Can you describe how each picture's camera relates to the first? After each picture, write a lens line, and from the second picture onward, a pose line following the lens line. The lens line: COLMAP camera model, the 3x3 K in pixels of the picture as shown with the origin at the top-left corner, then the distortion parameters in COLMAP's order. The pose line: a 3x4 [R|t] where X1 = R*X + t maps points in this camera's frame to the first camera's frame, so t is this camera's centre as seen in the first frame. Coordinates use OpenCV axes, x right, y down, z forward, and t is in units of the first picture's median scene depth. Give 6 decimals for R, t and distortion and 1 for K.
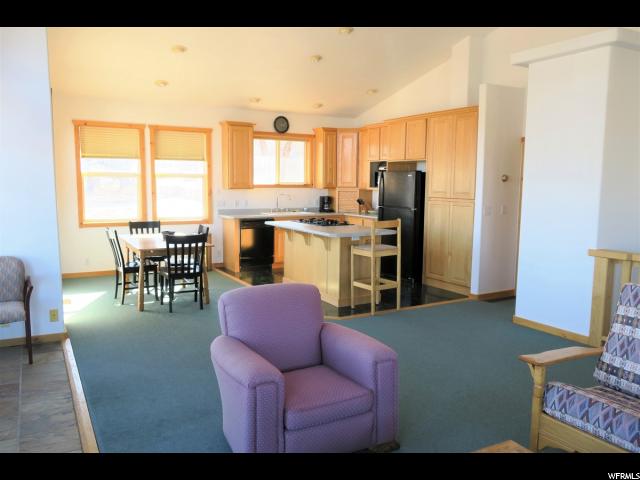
lens RADIAL K [[497.8, 0, 322.0], [0, 497.8, 240.1], [0, 0, 1]] dist [0.002731, -0.003487]
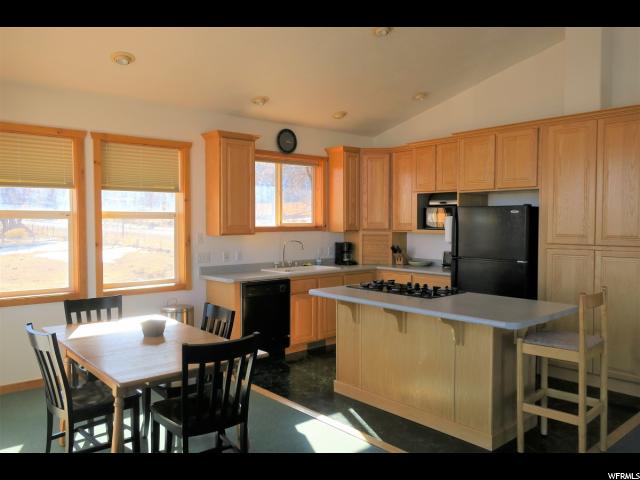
lens RADIAL K [[497.8, 0, 318.8], [0, 497.8, 243.9], [0, 0, 1]] dist [0.002731, -0.003487]
pose [[0.983383, -0.019993, 0.180440, -0.175780], [0.032680, 0.997176, -0.067615, -0.043607], [-0.178579, 0.072388, 0.981259, 0.343560]]
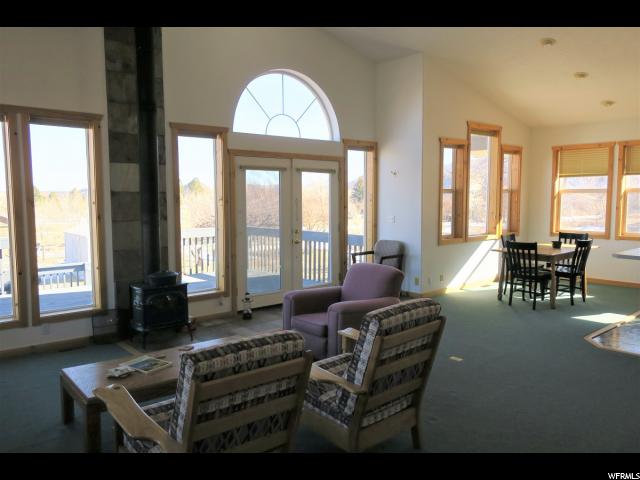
lens RADIAL K [[497.8, 0, 320.5], [0, 497.8, 243.6], [0, 0, 1]] dist [0.002731, -0.003487]
pose [[0.168847, 0.081164, -0.982295, 0.535869], [-0.107158, 0.992208, 0.063564, -0.020493], [0.979800, 0.094528, 0.176229, 0.217553]]
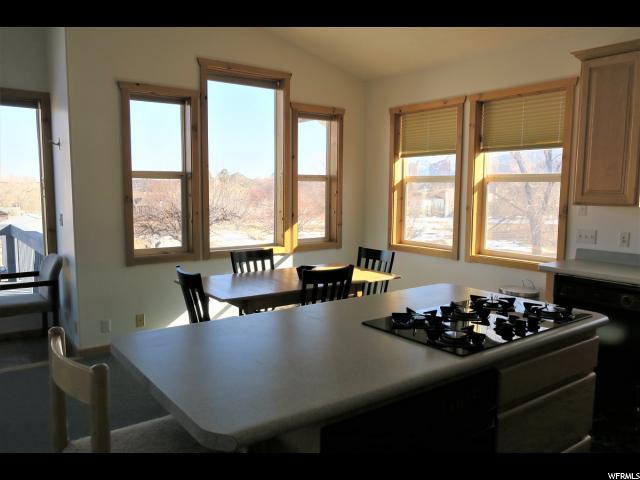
lens RADIAL K [[497.8, 0, 320.3], [0, 497.8, 235.9], [0, 0, 1]] dist [0.002731, -0.003487]
pose [[0.105332, 0.089804, -0.990374, 0.231683], [-0.122216, 0.989533, 0.076729, -0.080488], [0.986898, 0.112958, 0.115205, 0.714014]]
